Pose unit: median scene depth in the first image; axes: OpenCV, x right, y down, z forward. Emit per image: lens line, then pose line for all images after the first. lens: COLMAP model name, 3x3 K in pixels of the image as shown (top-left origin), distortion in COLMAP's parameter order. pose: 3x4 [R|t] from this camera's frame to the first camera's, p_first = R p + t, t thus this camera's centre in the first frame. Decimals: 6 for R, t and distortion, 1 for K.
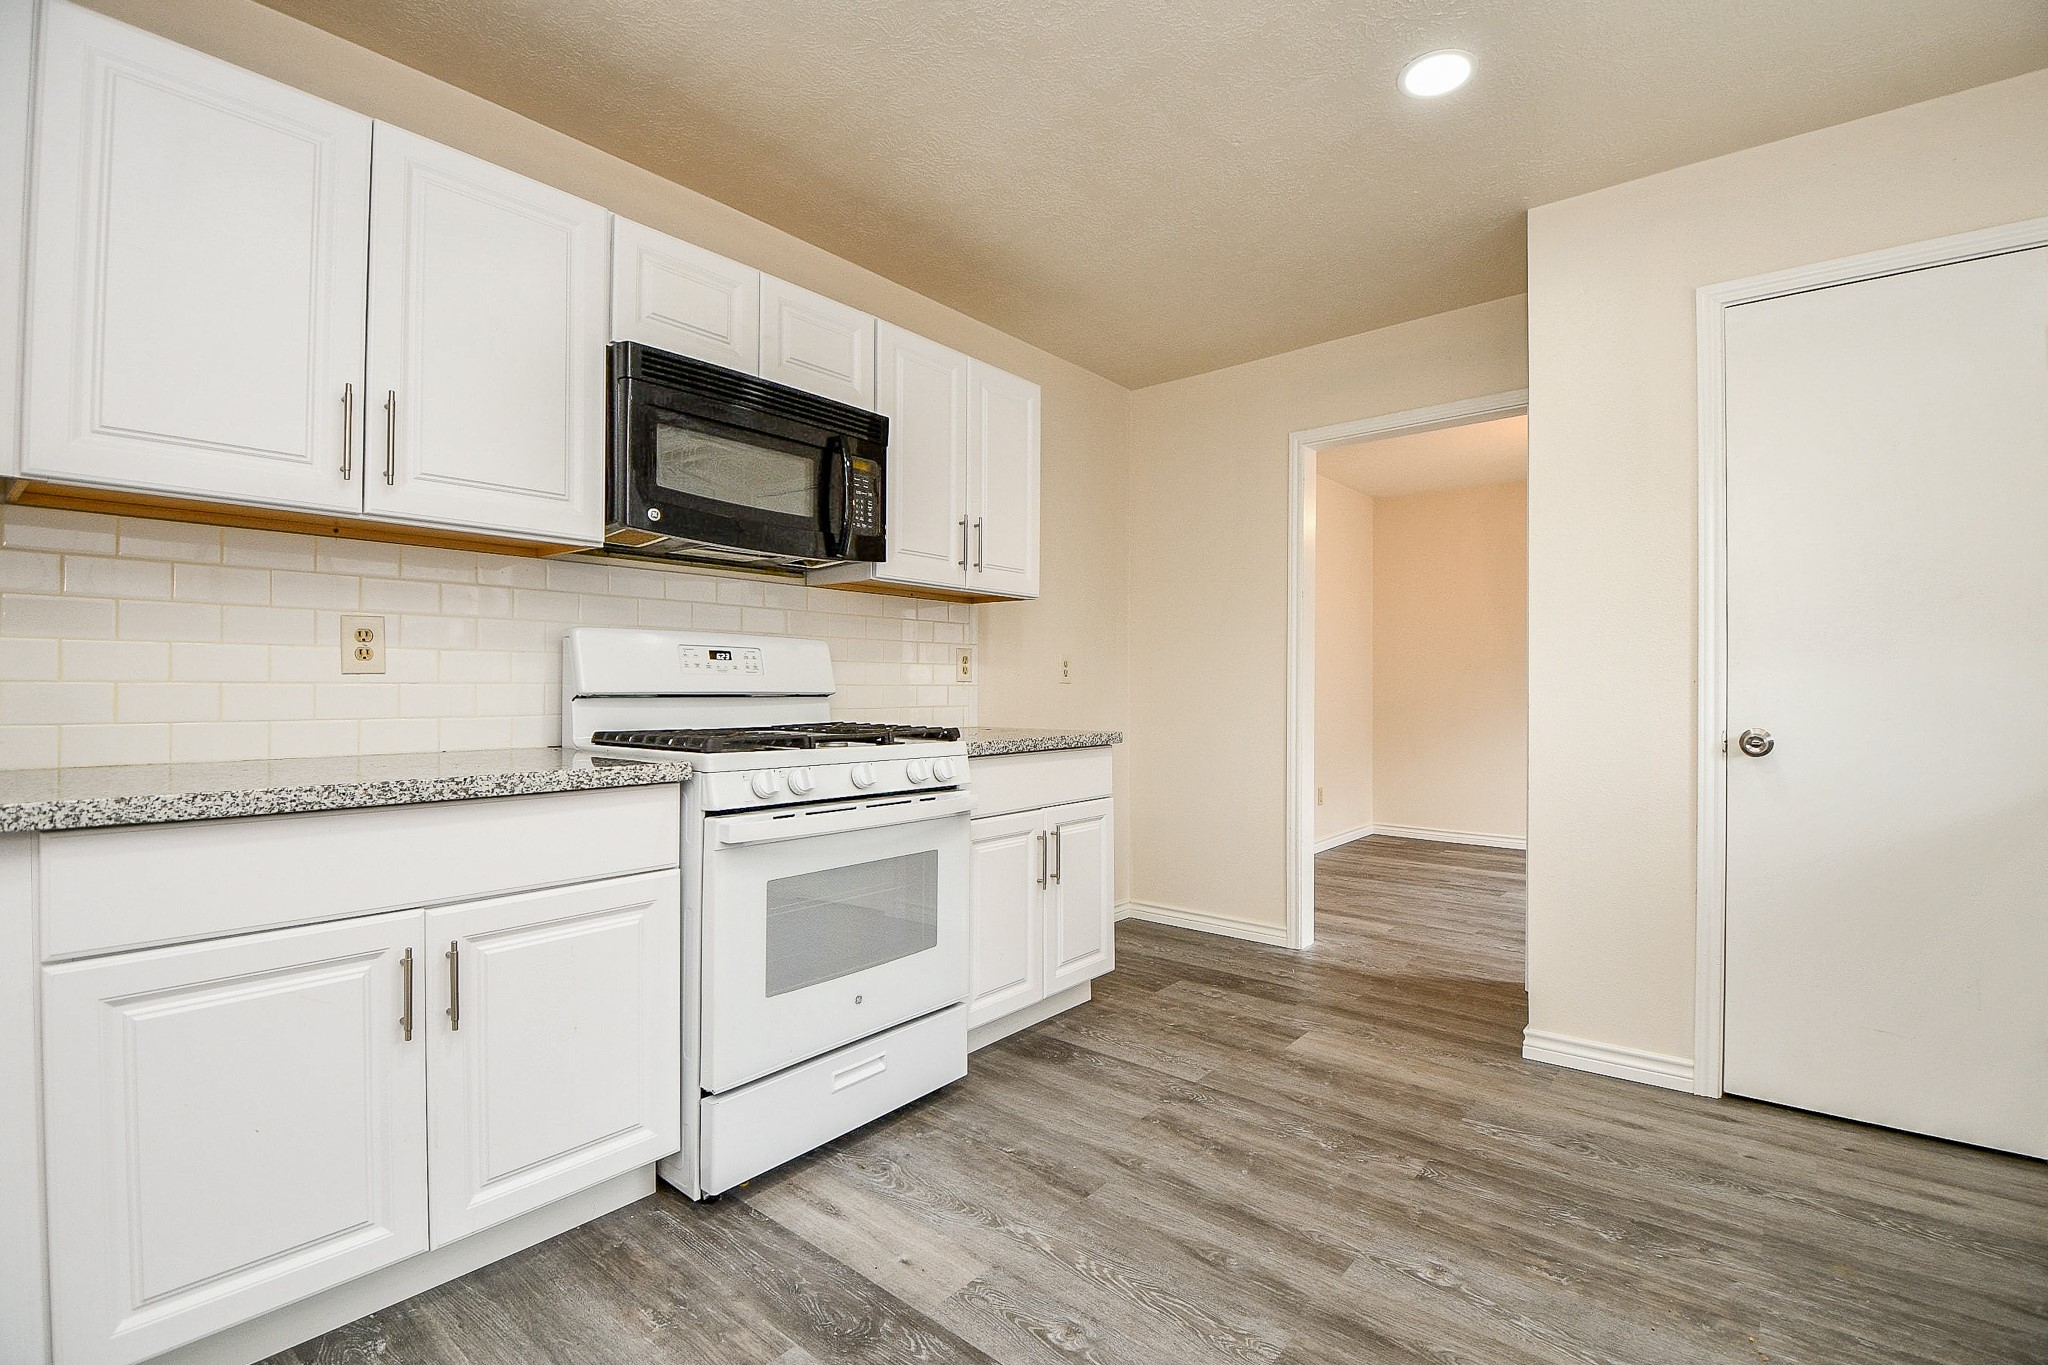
lens RADIAL K [[940.0, 0, 1049.4], [0, 940.0, 691.1], [0, 0, 1]] dist [-0.000964, -0.008620]
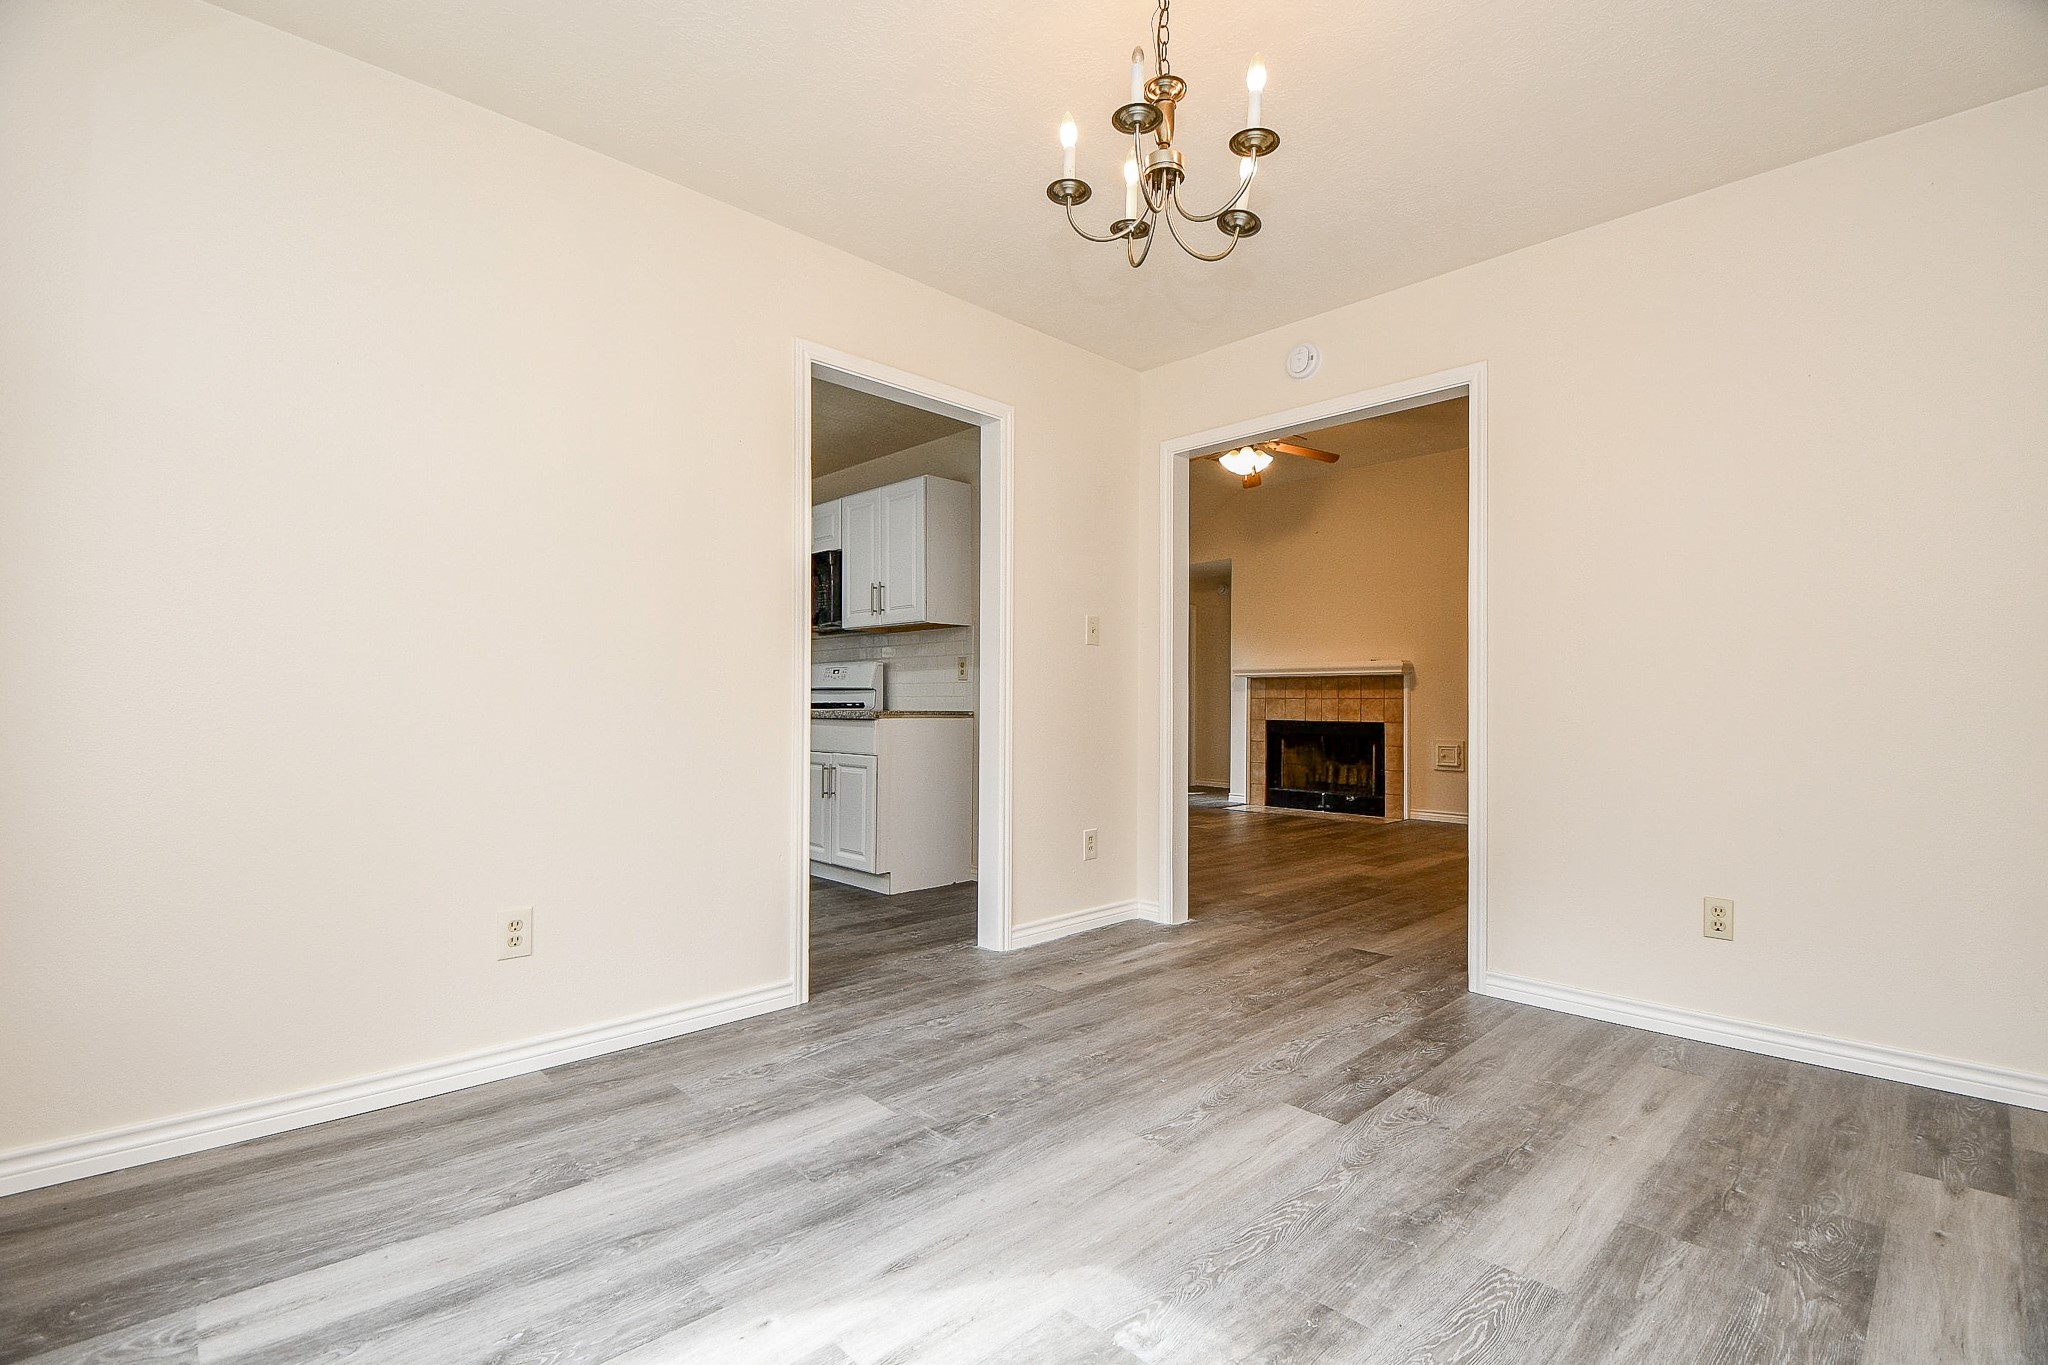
lens RADIAL K [[940.0, 0, 1049.4], [0, 940.0, 691.1], [0, 0, 1]] dist [-0.000964, -0.008620]
pose [[-0.135094, -0.015831, -0.990706, 2.515353], [-0.006096, 0.999867, -0.015146, 0.060024], [0.990814, 0.003993, -0.135172, 2.483250]]
